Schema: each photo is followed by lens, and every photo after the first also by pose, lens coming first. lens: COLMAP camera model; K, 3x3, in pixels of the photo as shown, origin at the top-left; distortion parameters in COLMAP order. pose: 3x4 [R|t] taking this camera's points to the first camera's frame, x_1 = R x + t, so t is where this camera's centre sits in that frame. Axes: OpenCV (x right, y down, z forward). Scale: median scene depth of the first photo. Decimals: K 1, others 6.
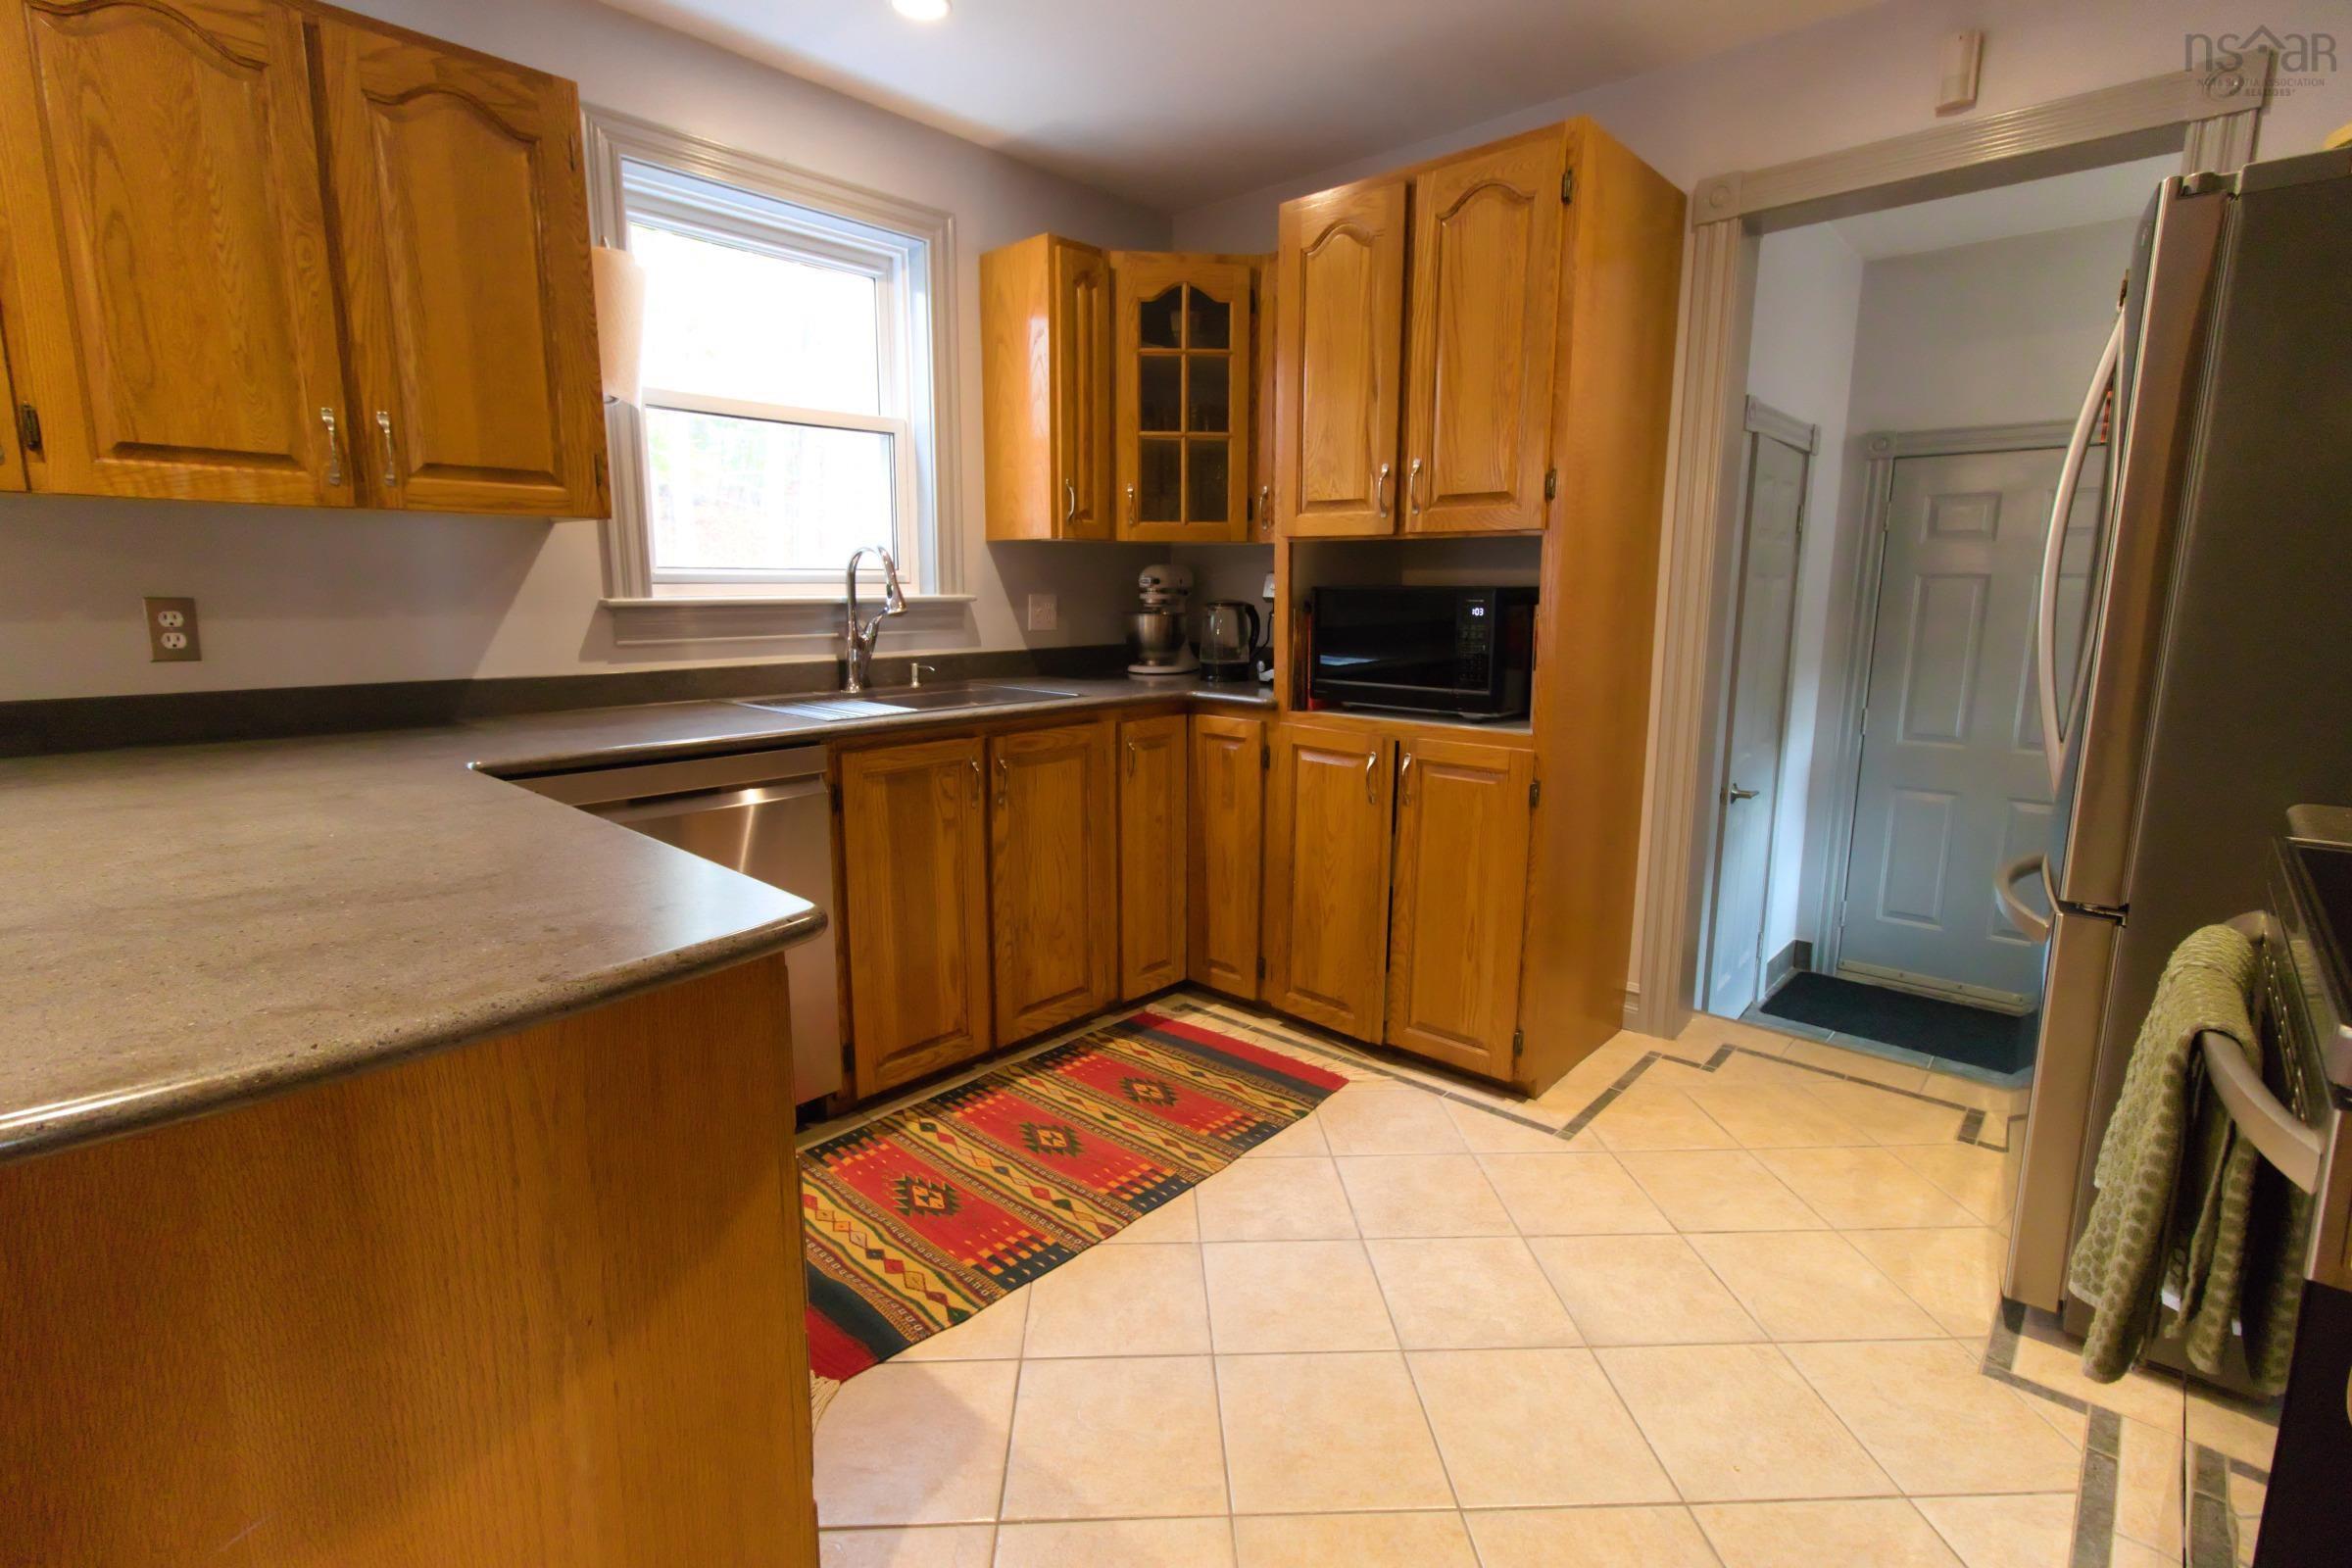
lens RADIAL K [[1091.4, 0, 1162.4], [0, 1091.4, 760.0], [0, 0, 1]] dist [-0.005121, -0.001946]
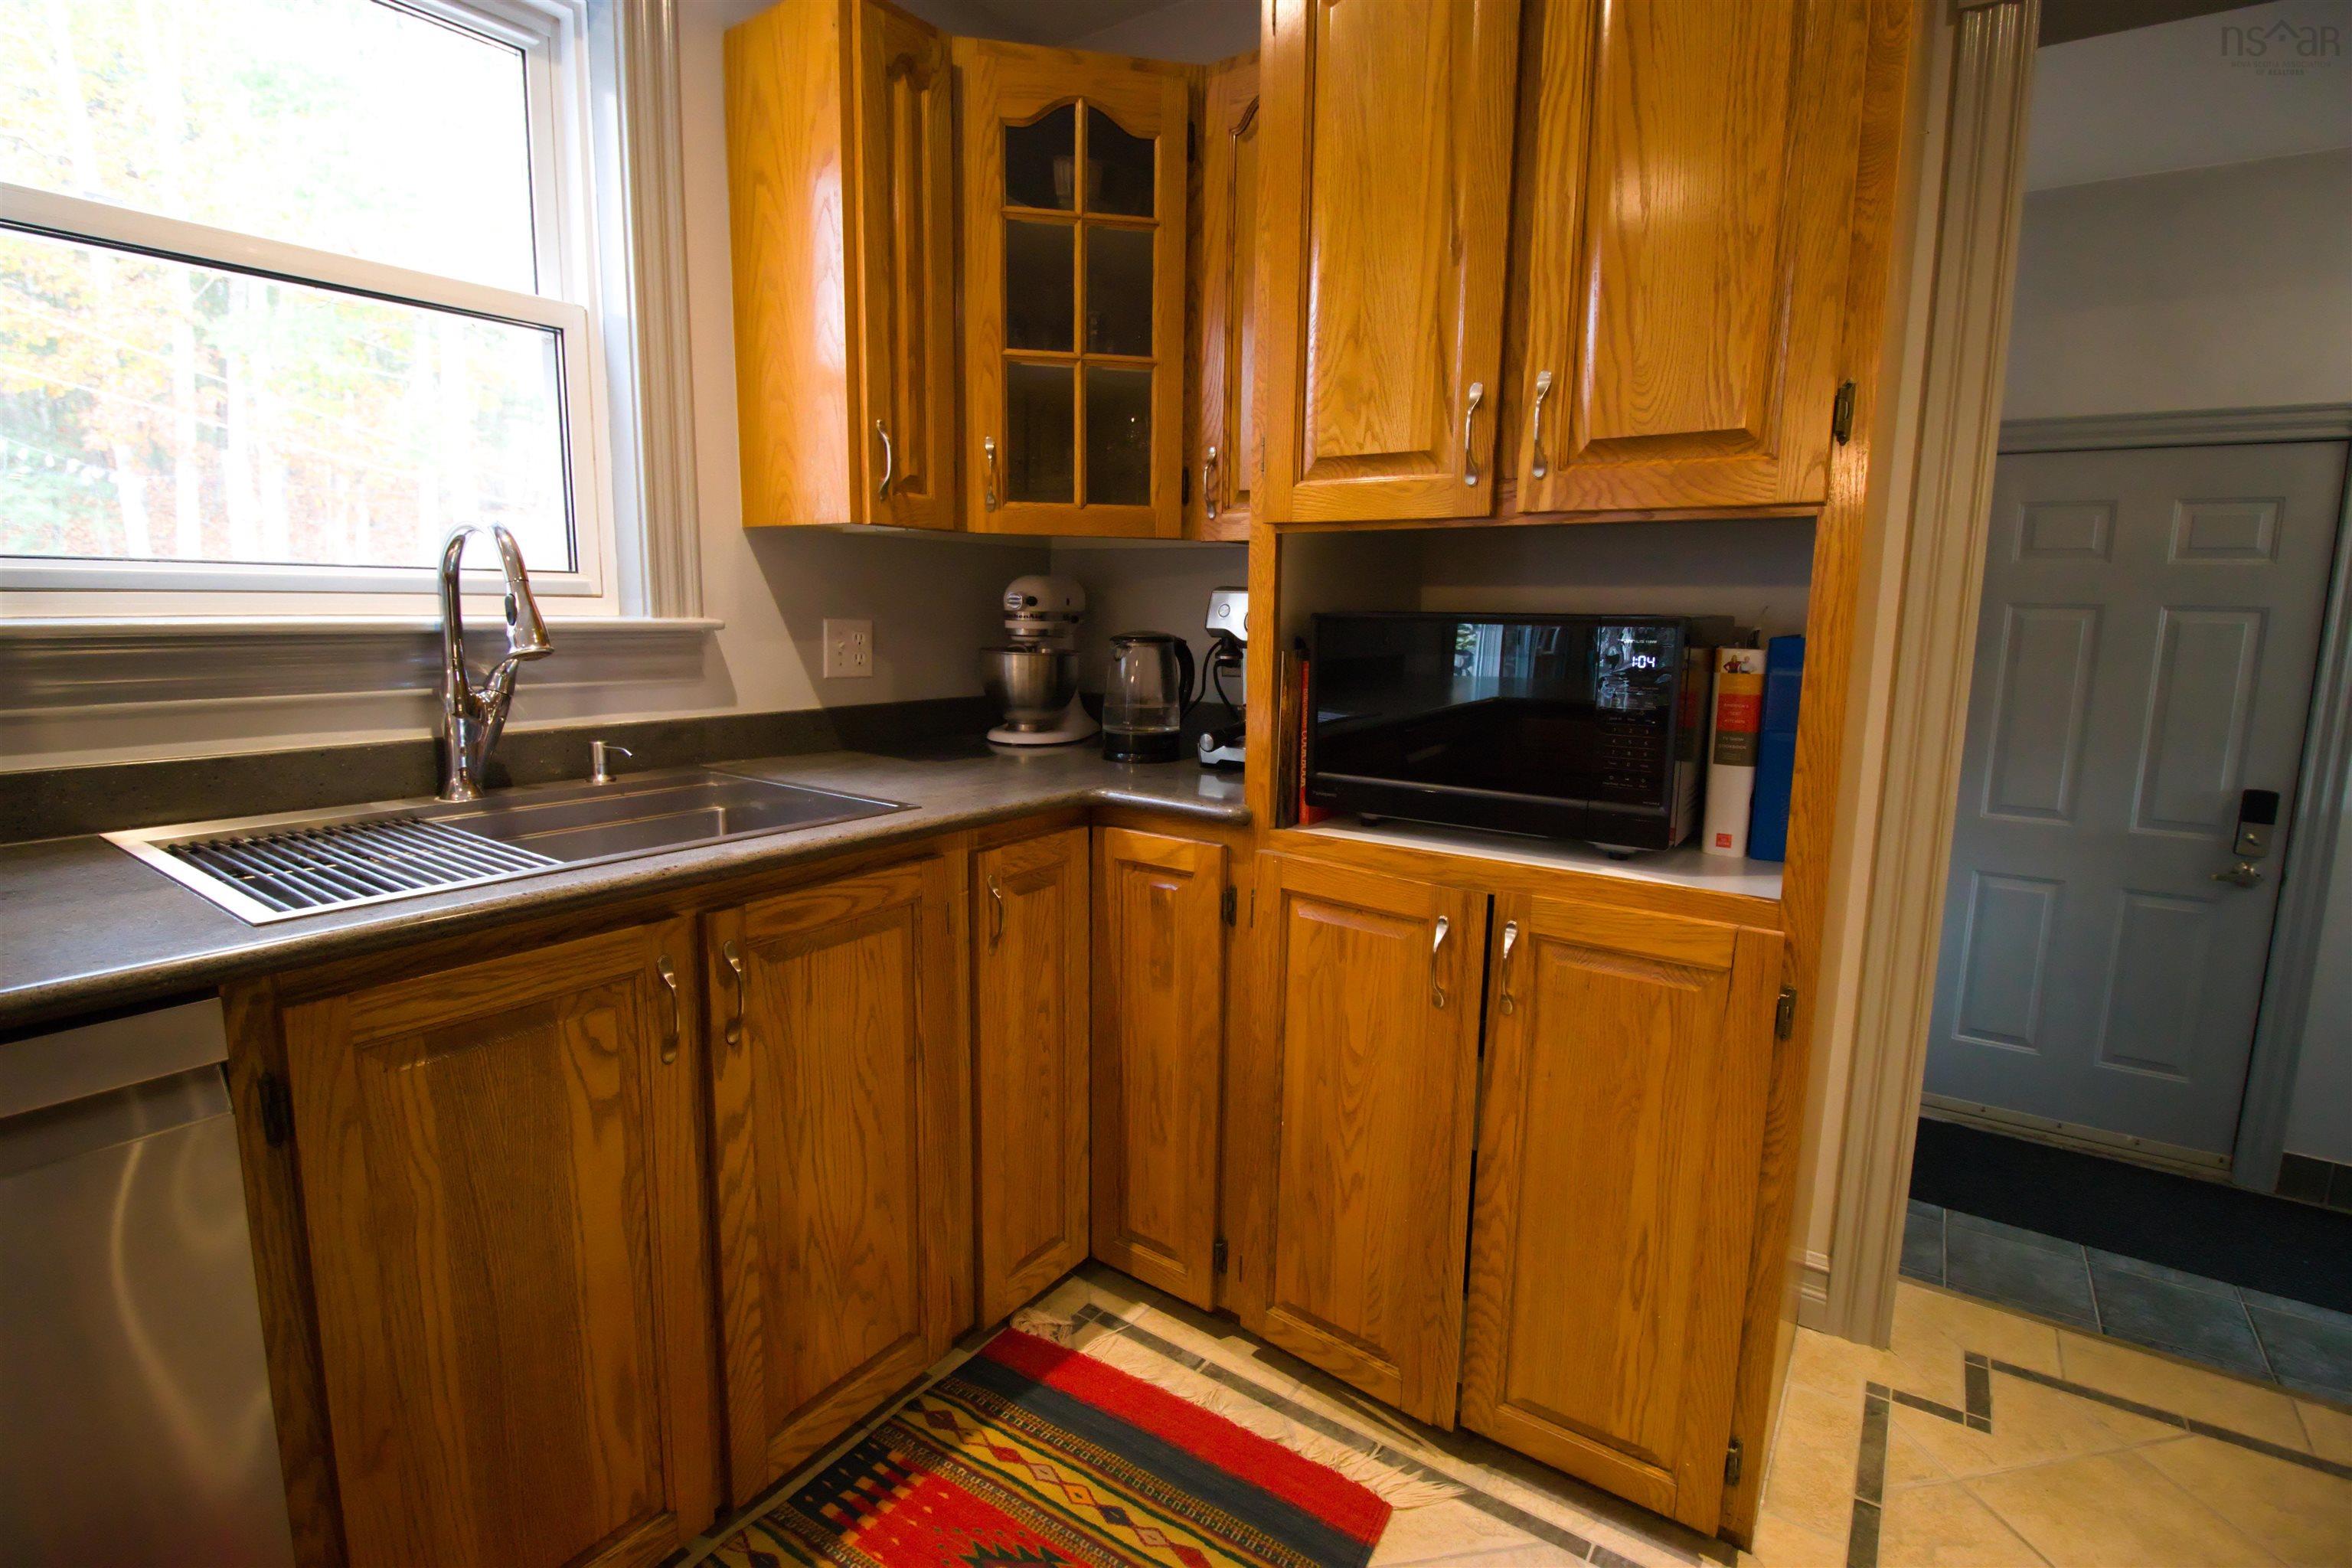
lens RADIAL K [[1091.4, 0, 1169.4], [0, 1091.4, 763.0], [0, 0, 1]] dist [-0.005121, -0.001946]
pose [[0.990724, -0.007400, 0.135689, -0.015745], [0.009684, 0.999822, -0.016184, -0.070766], [-0.135546, 0.017348, 0.990619, 0.443173]]
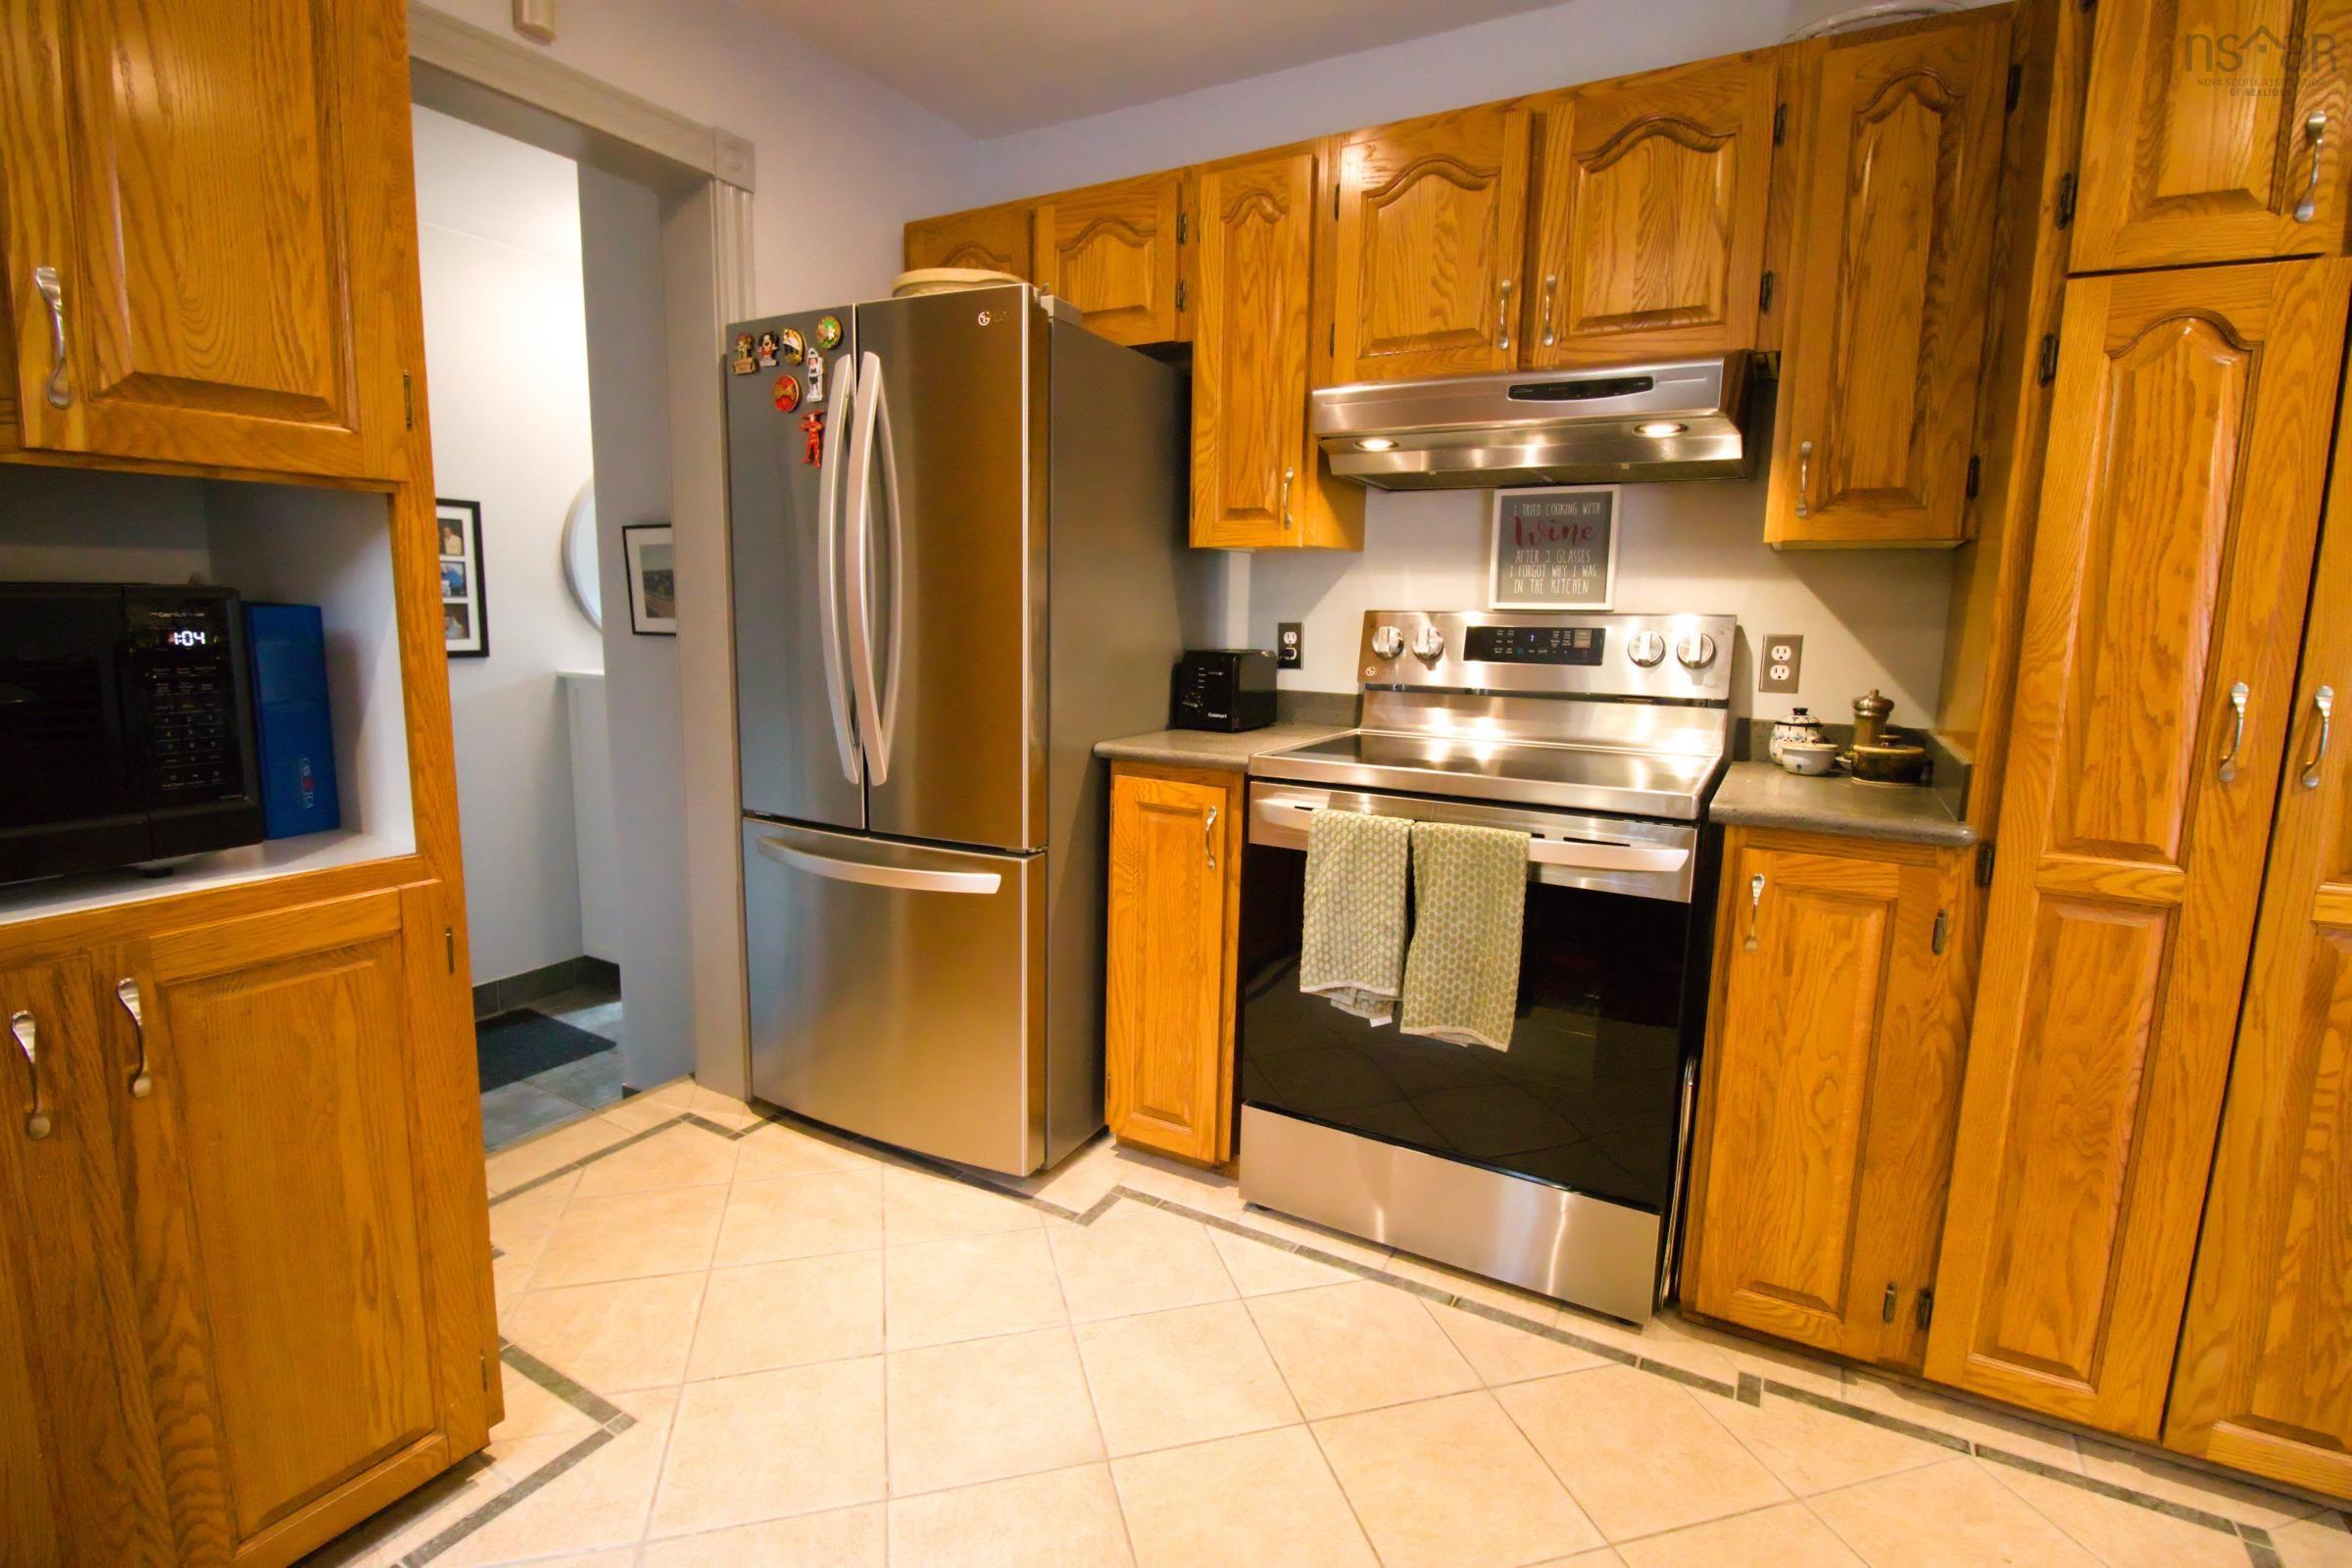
lens RADIAL K [[1091.4, 0, 1182.2], [0, 1091.4, 767.0], [0, 0, 1]] dist [-0.005121, -0.001946]
pose [[-0.215100, -0.152292, 0.964645, -0.233869], [0.138920, 0.972950, 0.184580, -0.097427], [-0.966661, 0.173712, -0.188125, 0.611047]]
